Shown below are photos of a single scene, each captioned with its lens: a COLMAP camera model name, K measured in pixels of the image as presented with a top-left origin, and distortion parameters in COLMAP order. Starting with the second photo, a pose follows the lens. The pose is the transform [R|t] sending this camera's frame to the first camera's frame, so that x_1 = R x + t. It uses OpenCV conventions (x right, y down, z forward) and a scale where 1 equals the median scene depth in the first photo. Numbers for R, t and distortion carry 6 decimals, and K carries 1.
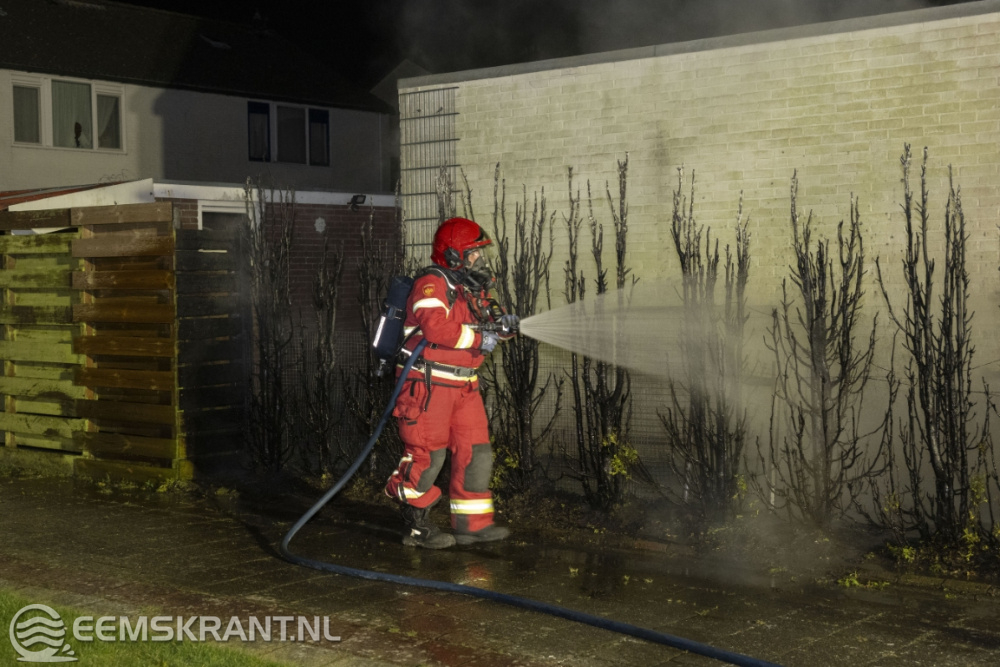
lens RADIAL K [[1392.3, 0, 500.0], [0, 1392.3, 333.5], [0, 0, 1]] dist [0.006185, 0.027545]
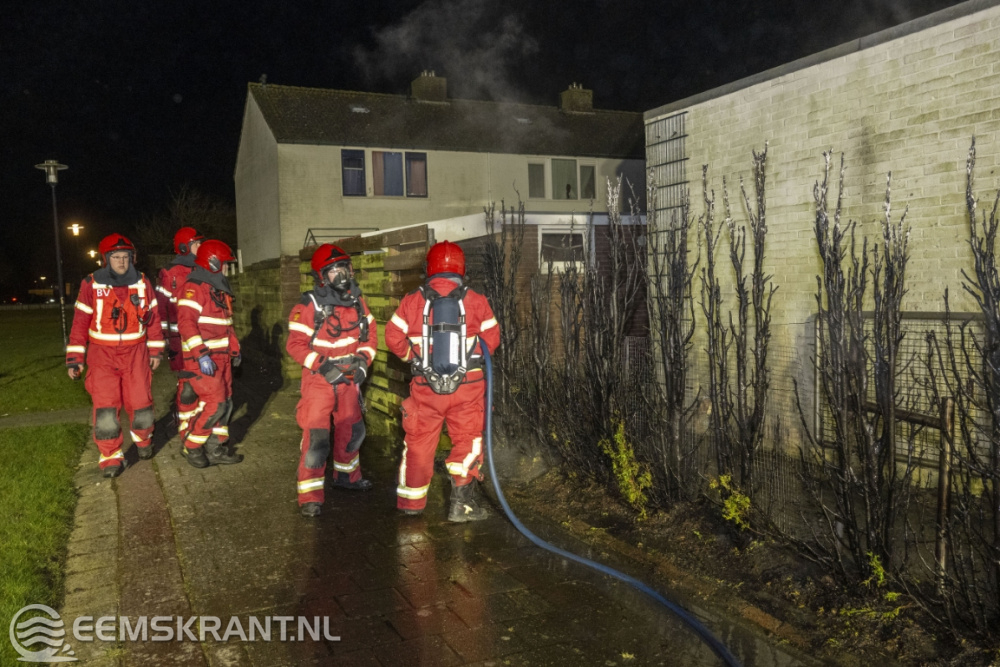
lens RADIAL K [[799.0, 0, 500.0], [0, 799.0, 333.5], [0, 0, 1]] dist [0.004297, 0.002693]
pose [[0.899868, 0.015226, -0.435897, 0.126446], [-0.000771, 0.999444, 0.033320, -0.021177], [0.436162, -0.029647, 0.899379, 0.376265]]
